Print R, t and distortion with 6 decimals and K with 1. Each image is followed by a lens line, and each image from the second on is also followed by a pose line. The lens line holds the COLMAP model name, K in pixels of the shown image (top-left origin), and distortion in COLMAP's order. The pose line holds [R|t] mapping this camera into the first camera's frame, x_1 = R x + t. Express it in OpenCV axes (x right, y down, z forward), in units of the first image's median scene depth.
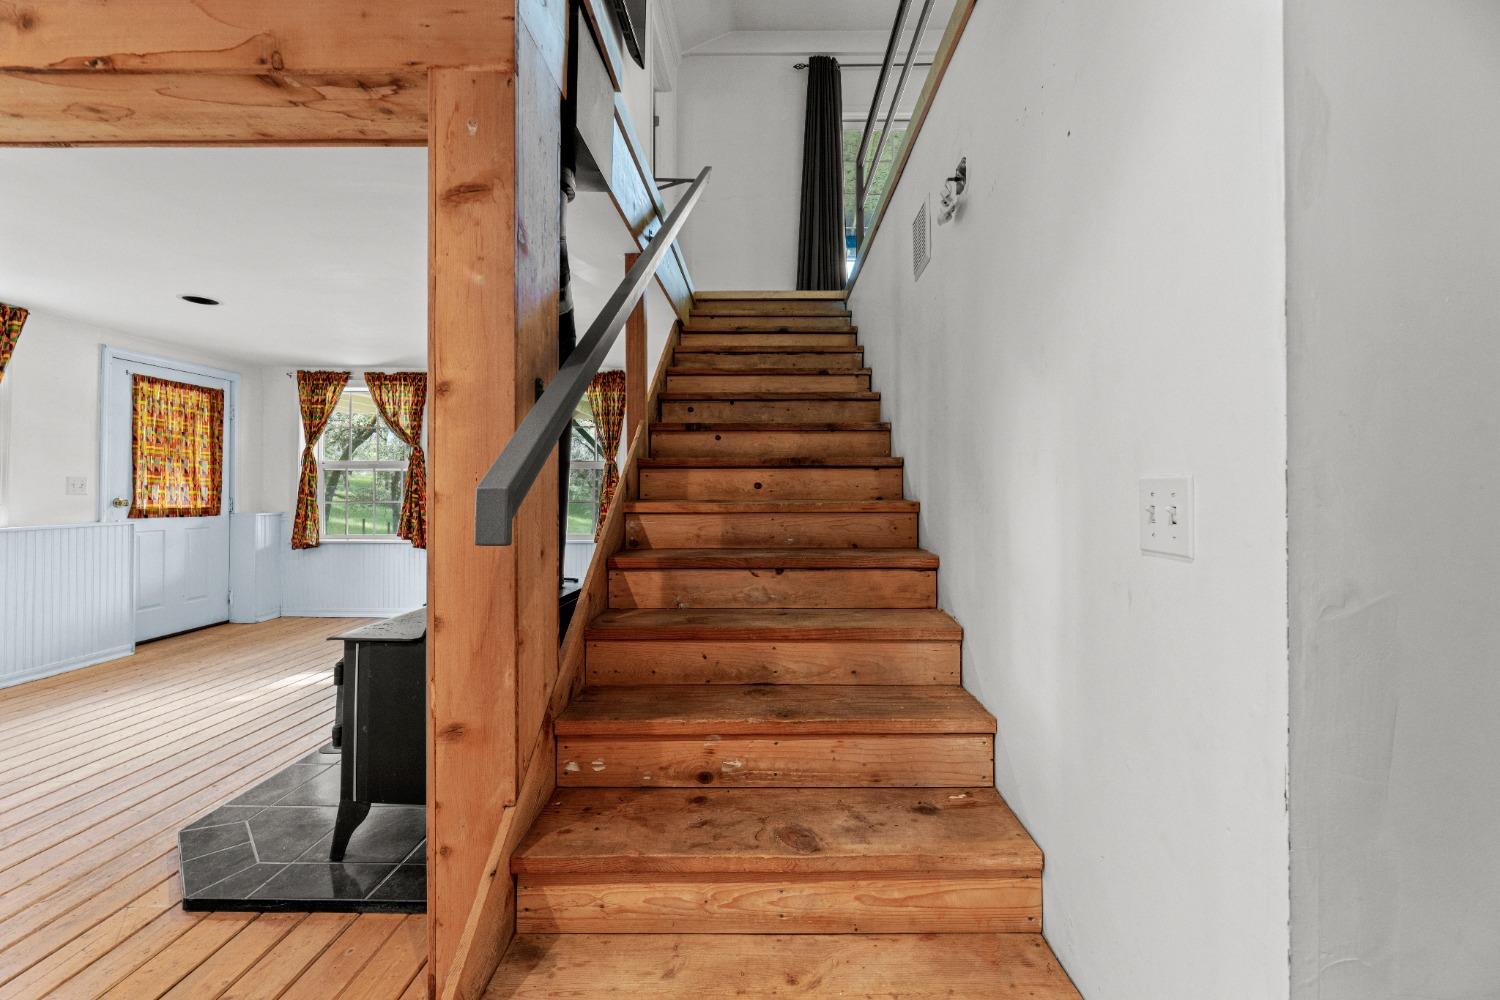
lens RADIAL K [[619.8, 0, 756.6], [0, 619.8, 494.4], [0, 0, 1]] dist [-0.004263, -0.000341]
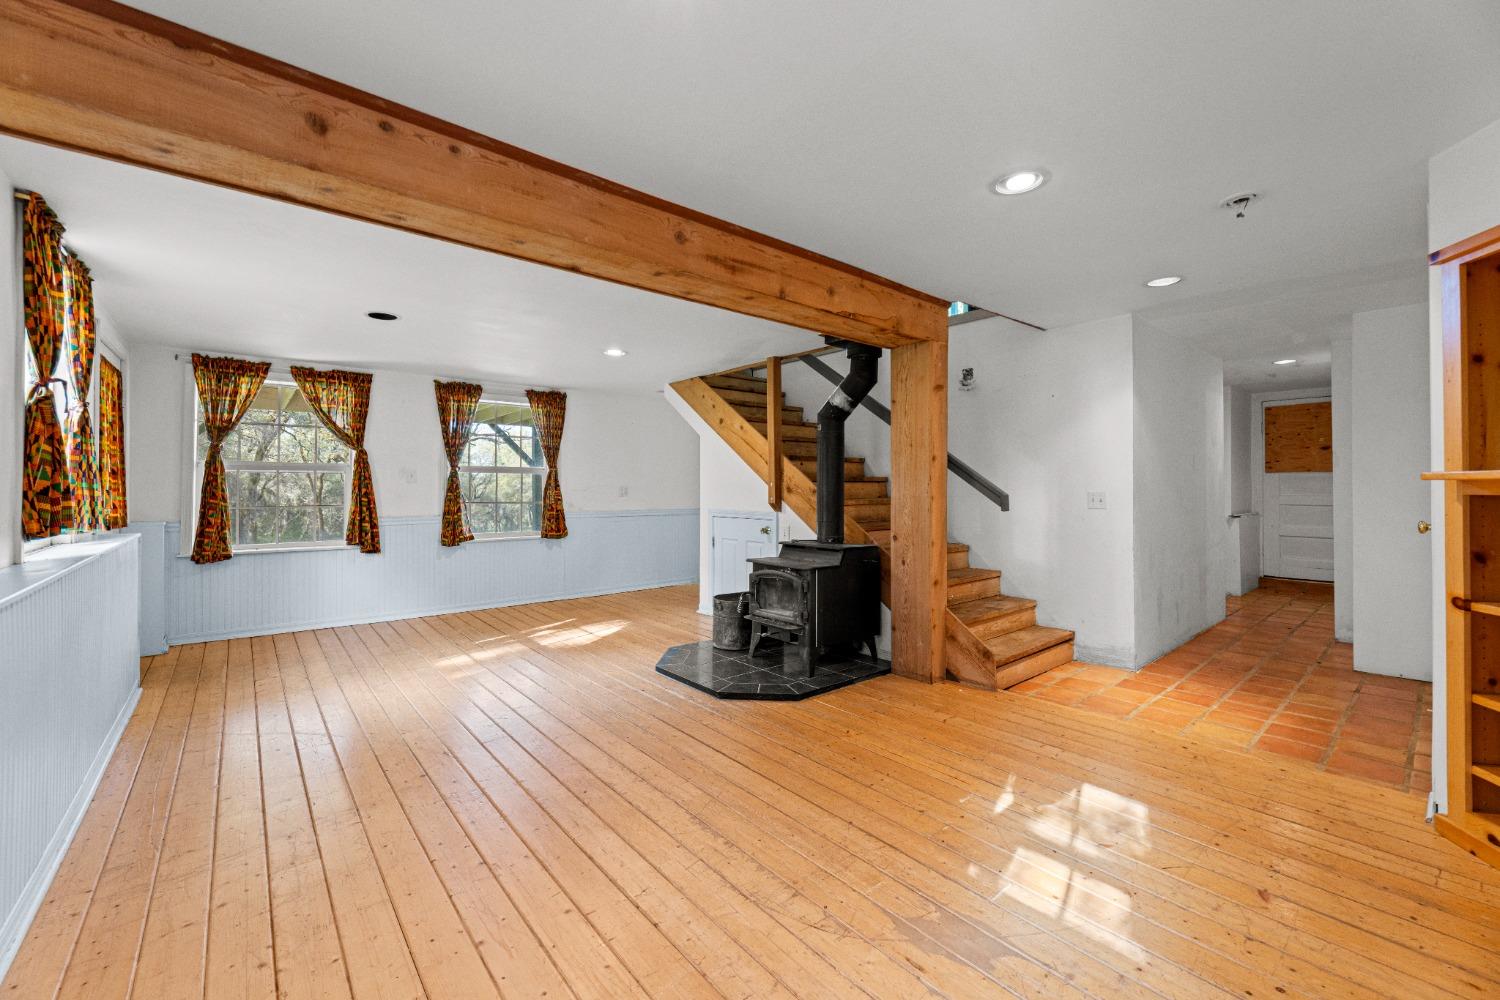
lens RADIAL K [[619.8, 0, 741.5], [0, 619.8, 493.6], [0, 0, 1]] dist [-0.004263, -0.000341]
pose [[0.763729, -0.003581, 0.645527, -0.719065], [0.004438, 0.999990, 0.000296, -0.004160], [-0.645522, 0.002639, 0.763737, -0.134864]]
